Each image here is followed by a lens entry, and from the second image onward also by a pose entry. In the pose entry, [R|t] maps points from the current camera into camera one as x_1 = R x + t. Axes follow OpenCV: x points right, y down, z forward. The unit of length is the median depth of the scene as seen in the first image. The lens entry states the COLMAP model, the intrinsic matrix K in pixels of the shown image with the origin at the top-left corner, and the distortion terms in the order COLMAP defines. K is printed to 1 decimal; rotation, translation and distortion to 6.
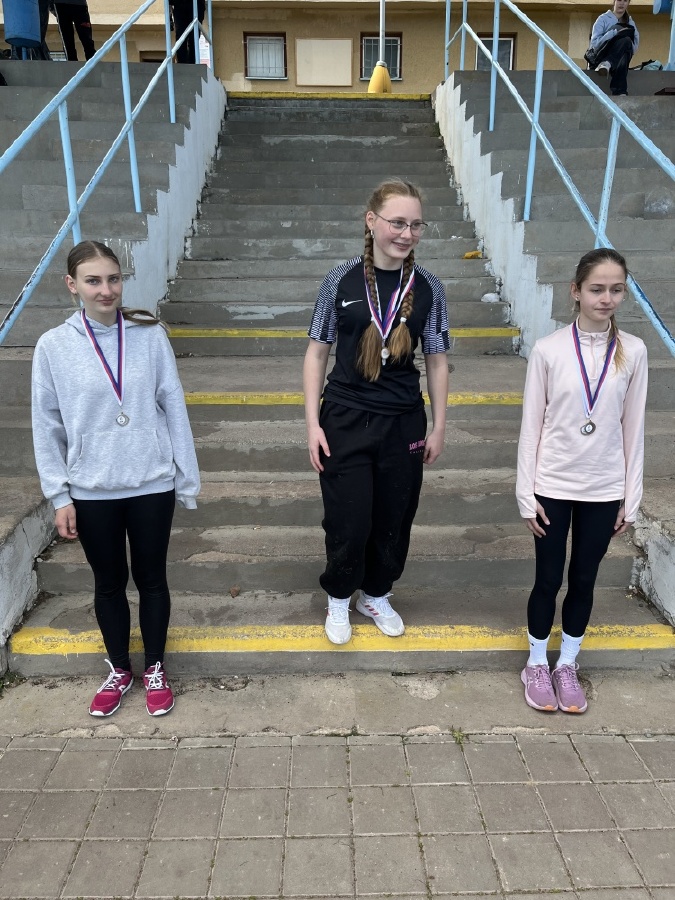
lens RADIAL K [[685.6, 0, 337.5], [0, 685.6, 450.0], [0, 0, 1]] dist [0.053209, -0.100201]
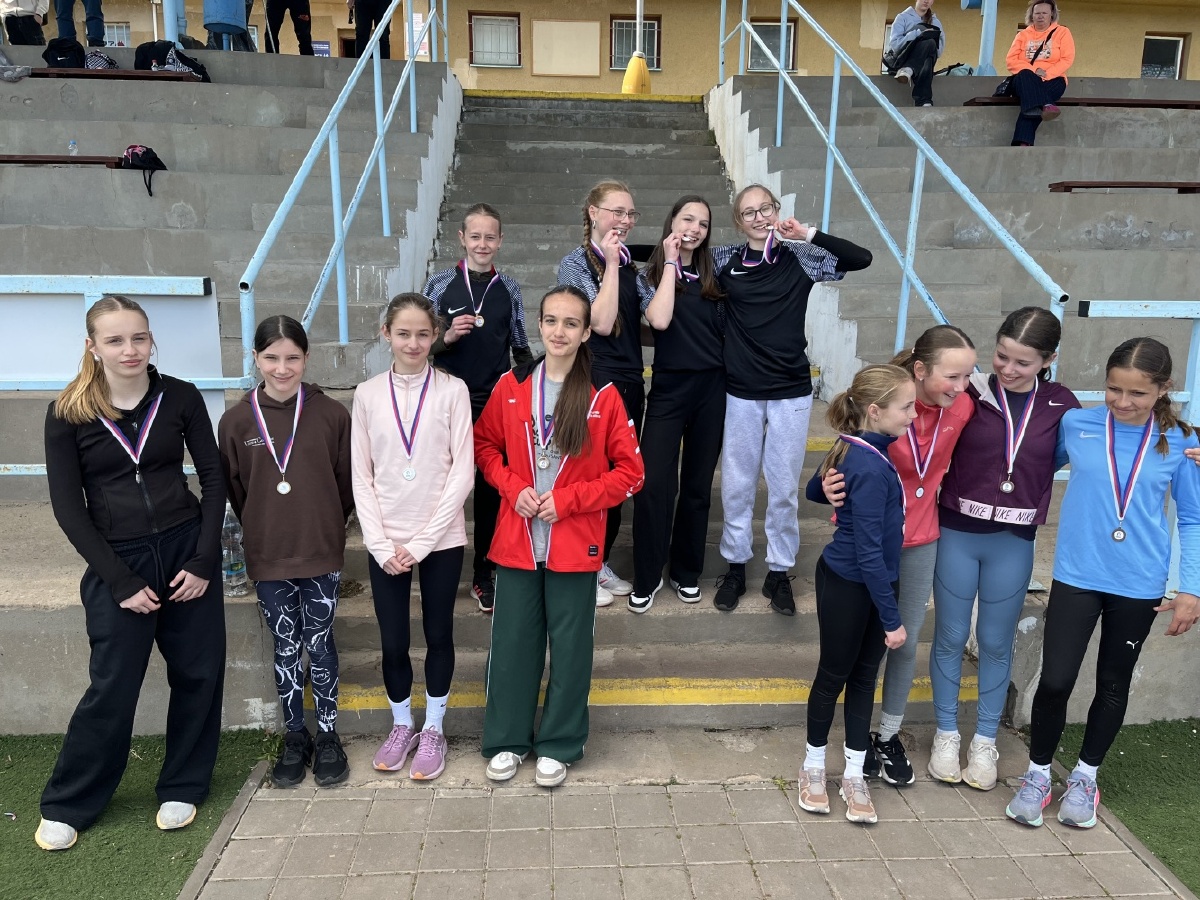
lens RADIAL K [[923.9, 0, 593.2], [0, 923.9, 453.9], [0, 0, 1]] dist [-0.002765, 0.002065]
pose [[0.999367, 0.002879, 0.035462, -0.071505], [0.000019, 0.996677, -0.081459, 0.030815], [-0.035579, 0.081408, 0.996046, -0.169917]]
